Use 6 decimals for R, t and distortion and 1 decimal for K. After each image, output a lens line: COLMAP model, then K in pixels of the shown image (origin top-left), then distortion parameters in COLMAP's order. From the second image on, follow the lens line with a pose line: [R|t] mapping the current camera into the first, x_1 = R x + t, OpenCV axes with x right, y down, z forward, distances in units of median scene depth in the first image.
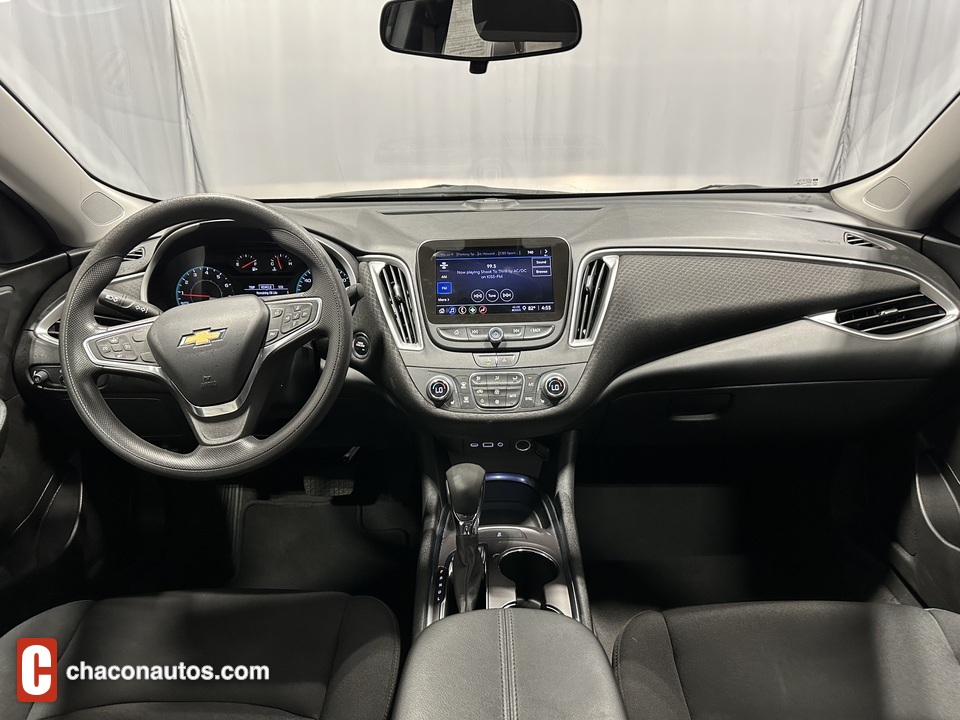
lens RADIAL K [[689.4, 0, 480.0], [0, 689.4, 360.0], [0, 0, 1]] dist [0.063425, -0.082930]
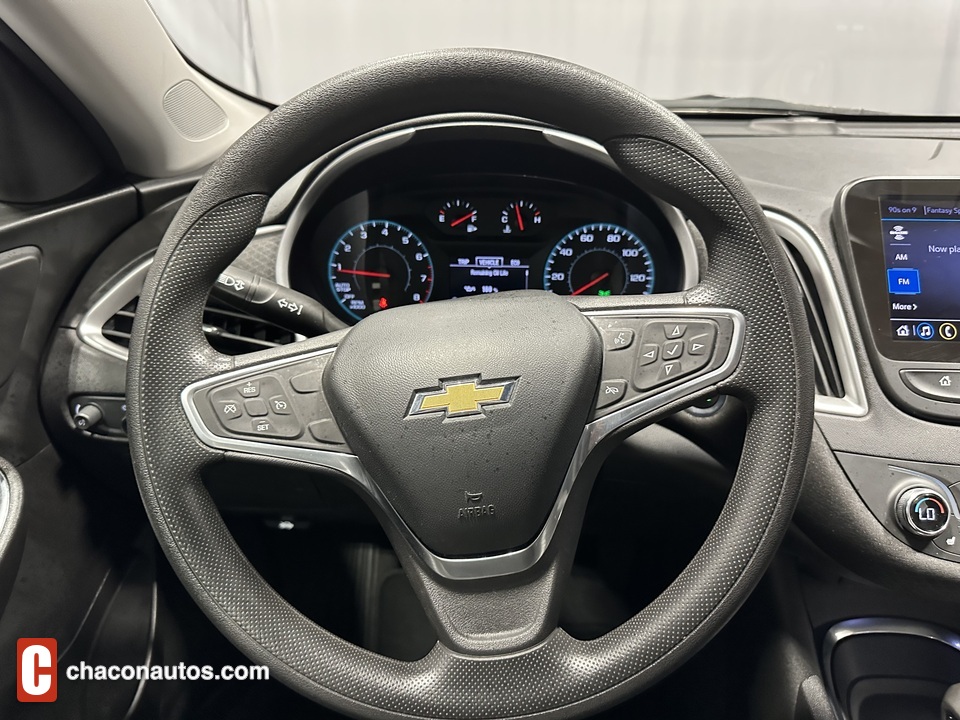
lens RADIAL K [[689.4, 0, 480.0], [0, 689.4, 360.0], [0, 0, 1]] dist [0.063425, -0.082930]
pose [[0.997429, 0.044365, -0.056281, -0.315105], [-0.040780, 0.997159, 0.063336, -0.069874], [0.058931, -0.060878, 0.996404, 0.508655]]
